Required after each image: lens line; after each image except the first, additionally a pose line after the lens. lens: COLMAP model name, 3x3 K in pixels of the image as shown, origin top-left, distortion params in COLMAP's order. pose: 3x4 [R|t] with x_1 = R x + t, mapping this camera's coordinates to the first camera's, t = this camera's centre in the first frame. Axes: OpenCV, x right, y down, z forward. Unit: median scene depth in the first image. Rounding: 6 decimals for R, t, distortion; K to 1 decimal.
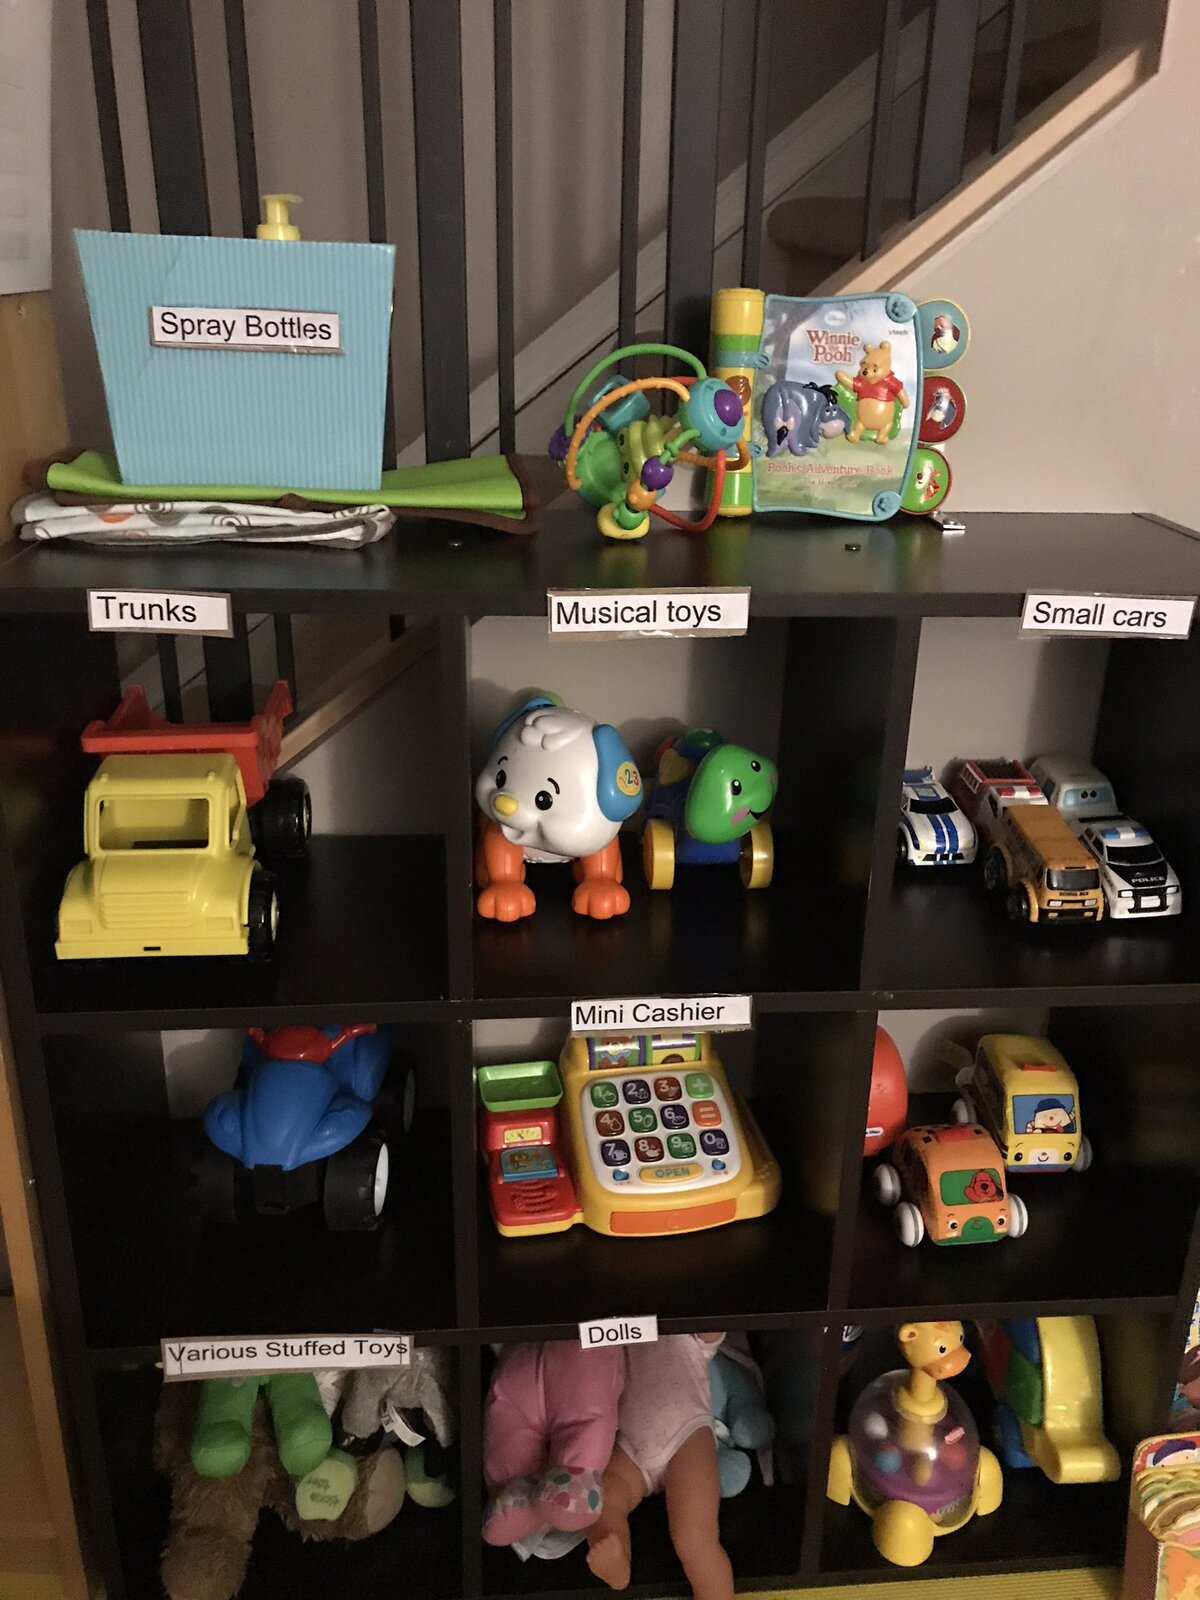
lens RADIAL K [[1304.8, 0, 599.5], [0, 1304.8, 799.3], [0, 0, 1]] dist [0.033508, 0.008422]
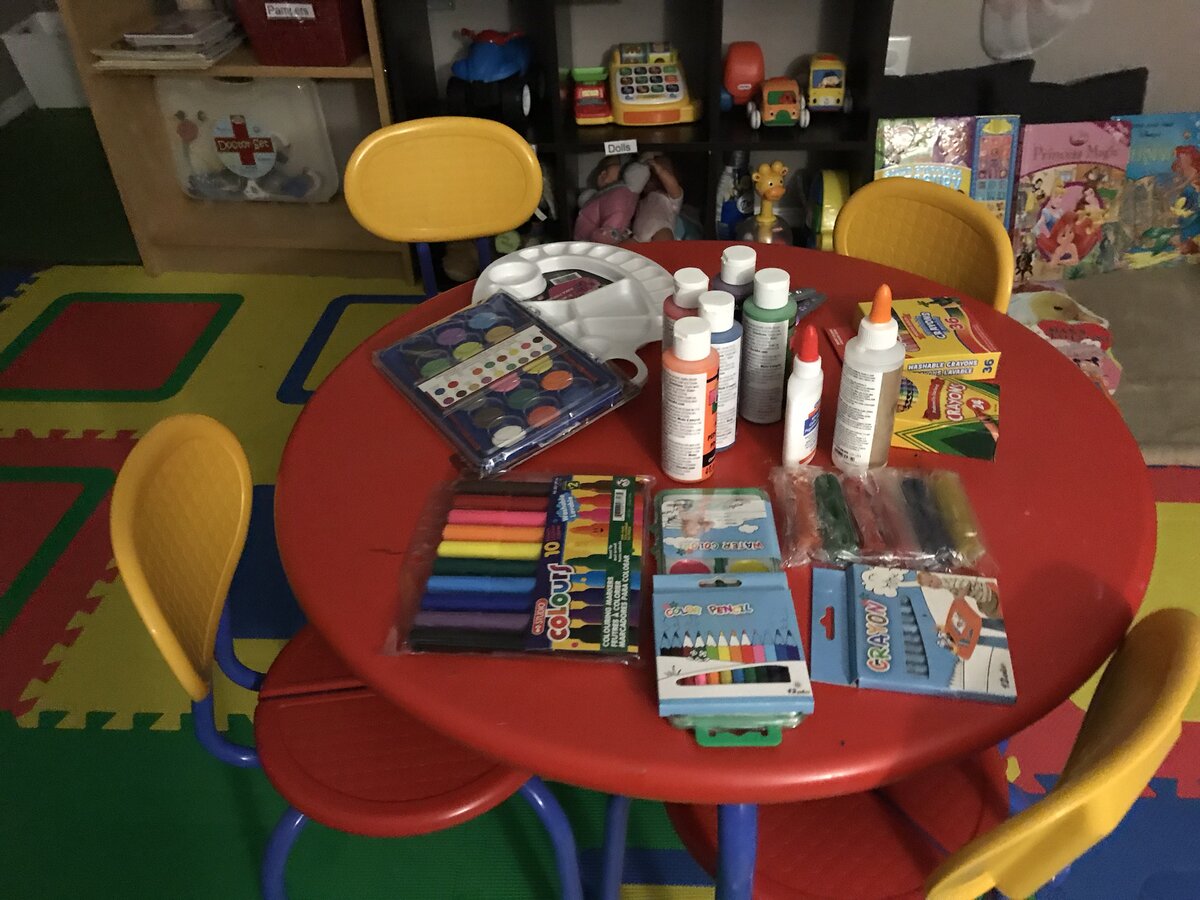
lens RADIAL K [[978.6, 0, 625.3], [0, 978.6, 471.9], [0, 0, 1]] dist [0.033508, 0.008422]
pose [[0.990523, 0.037366, -0.132170, 0.256759], [-0.006093, 0.973290, 0.229499, 0.519199], [0.137215, -0.226519, 0.964293, -0.791915]]
